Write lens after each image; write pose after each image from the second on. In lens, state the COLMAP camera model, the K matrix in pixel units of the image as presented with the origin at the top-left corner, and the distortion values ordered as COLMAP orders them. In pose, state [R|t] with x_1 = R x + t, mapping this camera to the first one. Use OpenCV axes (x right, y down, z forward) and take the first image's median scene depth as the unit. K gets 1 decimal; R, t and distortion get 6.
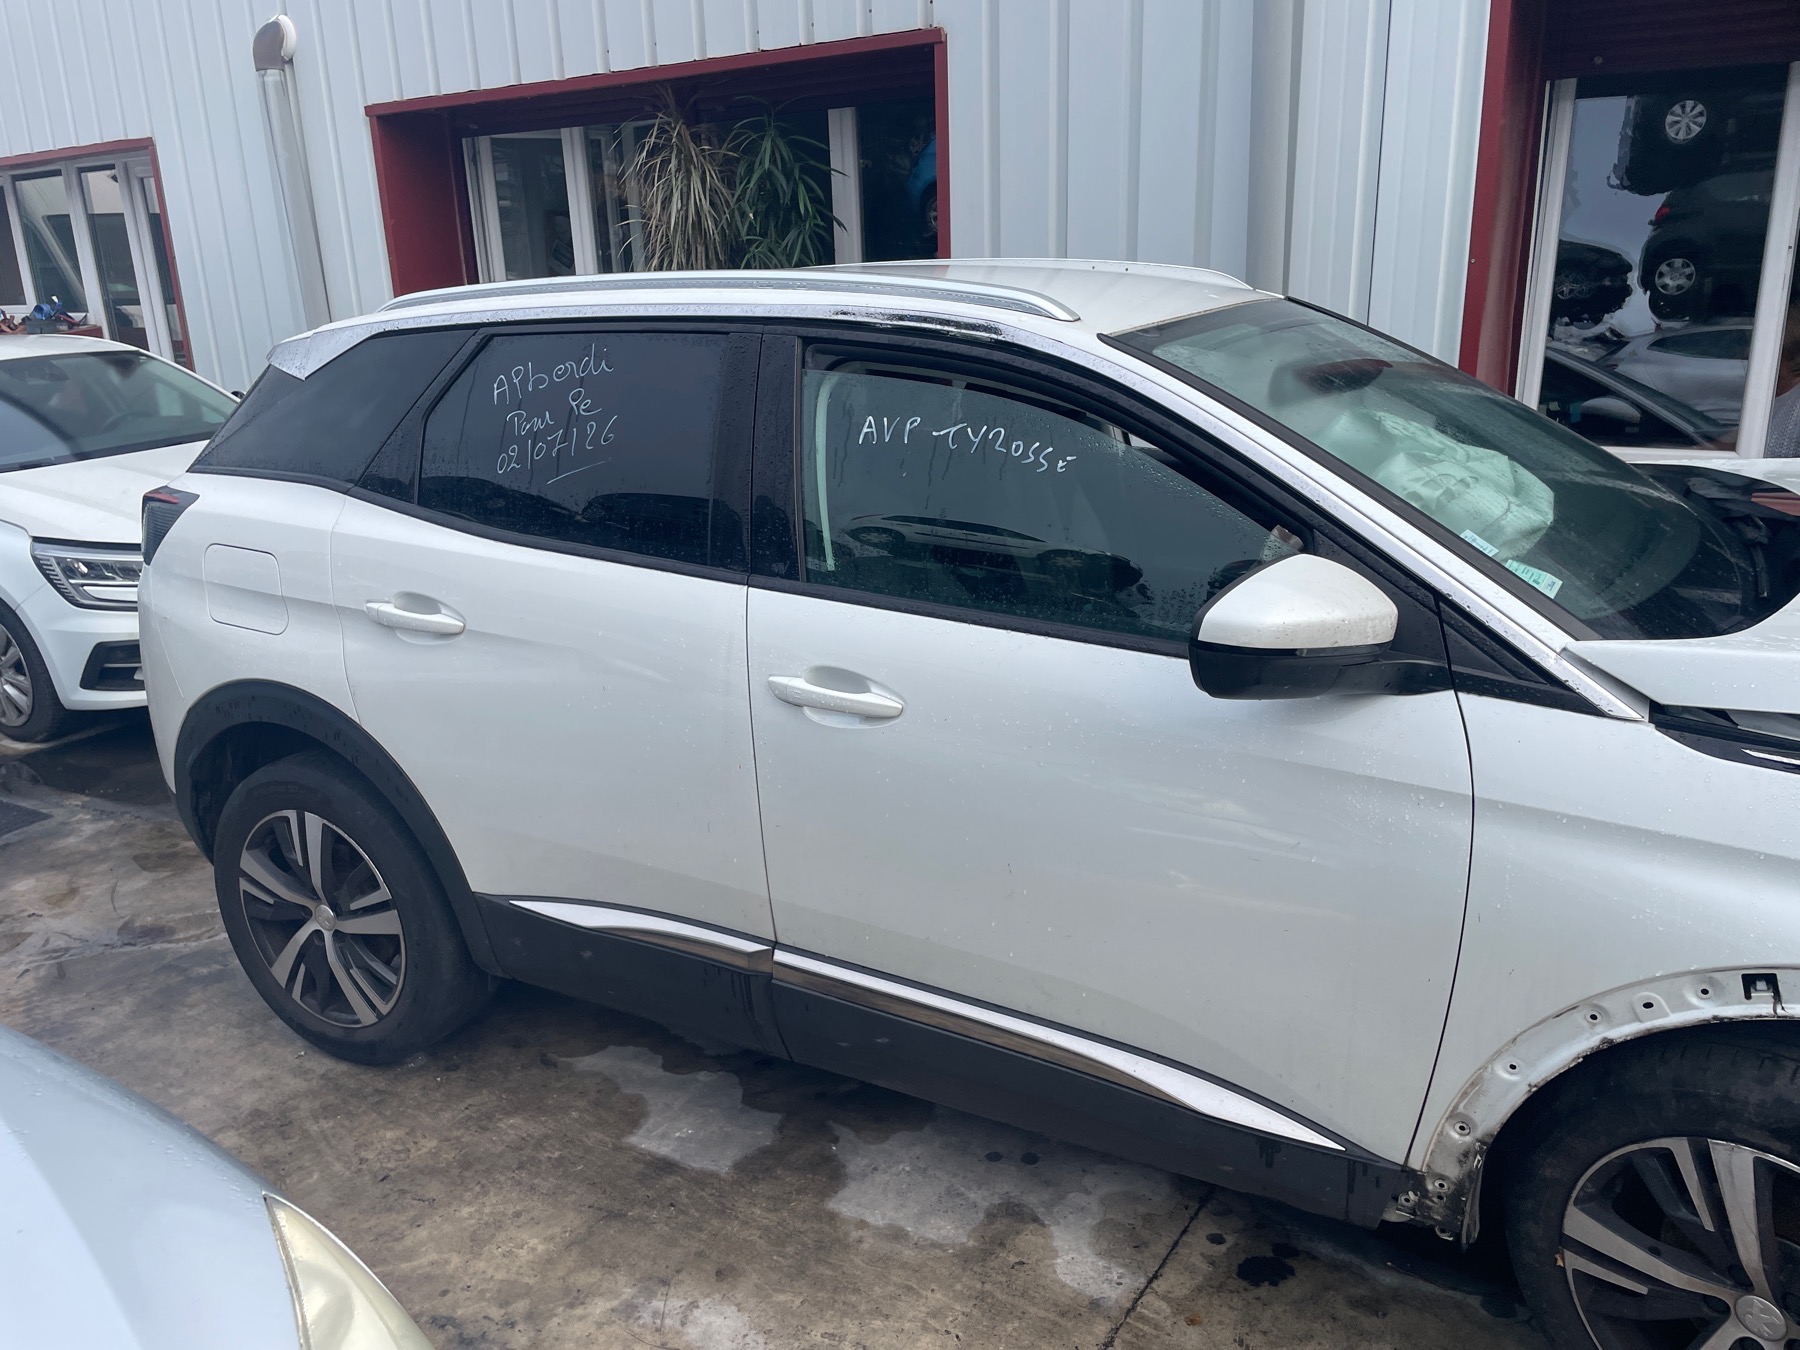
lens RADIAL K [[1372.5, 0, 909.9], [0, 1372.5, 682.1], [0, 0, 1]] dist [0.084278, -0.114314]
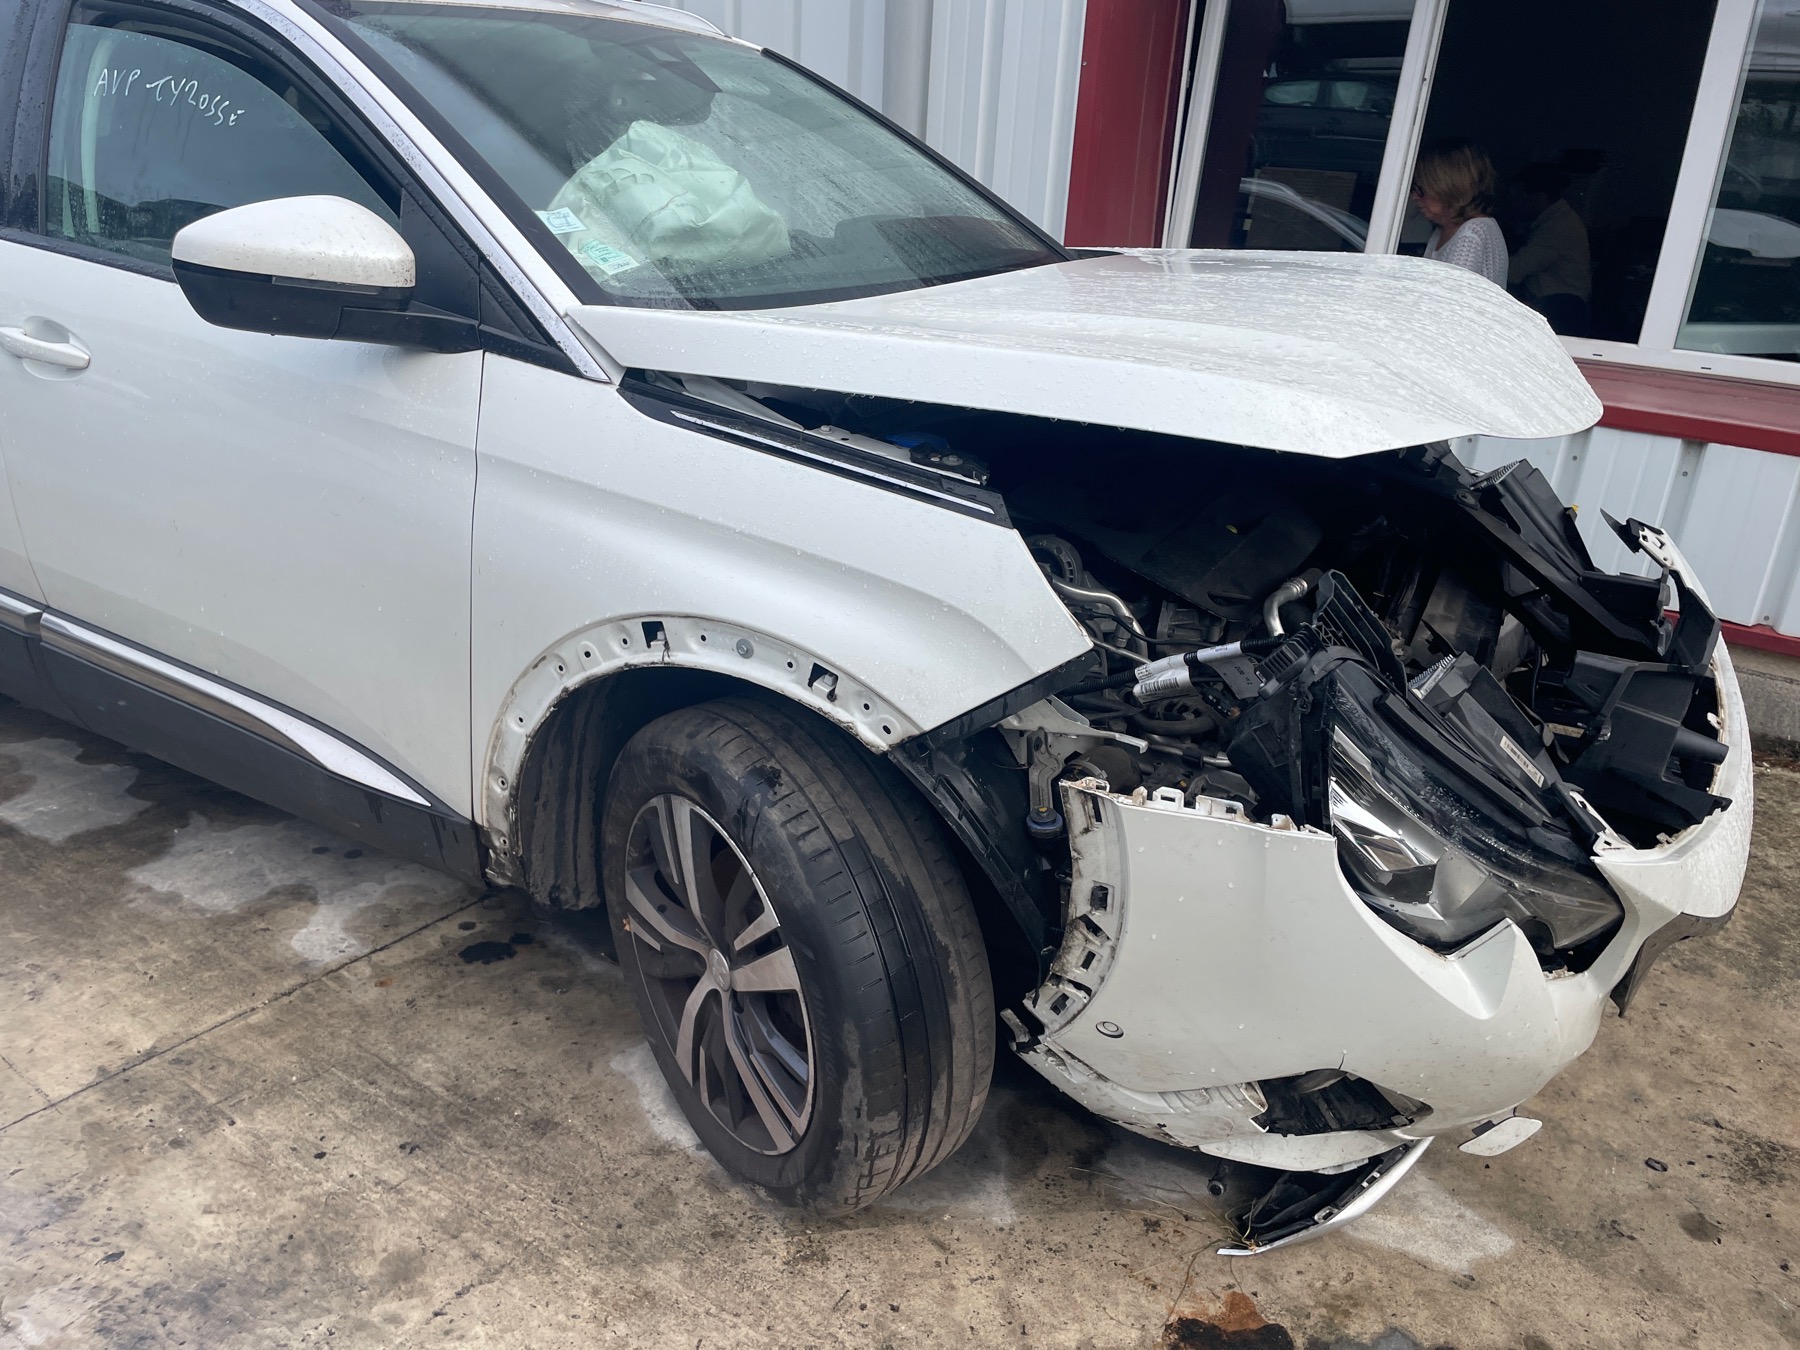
lens RADIAL K [[1372.5, 0, 909.9], [0, 1372.5, 682.1], [0, 0, 1]] dist [0.084278, -0.114314]
pose [[0.995840, 0.091111, -0.000778, 0.669895], [-0.090729, 0.992379, 0.083386, 0.124177], [0.008370, -0.082968, 0.996517, -0.032989]]
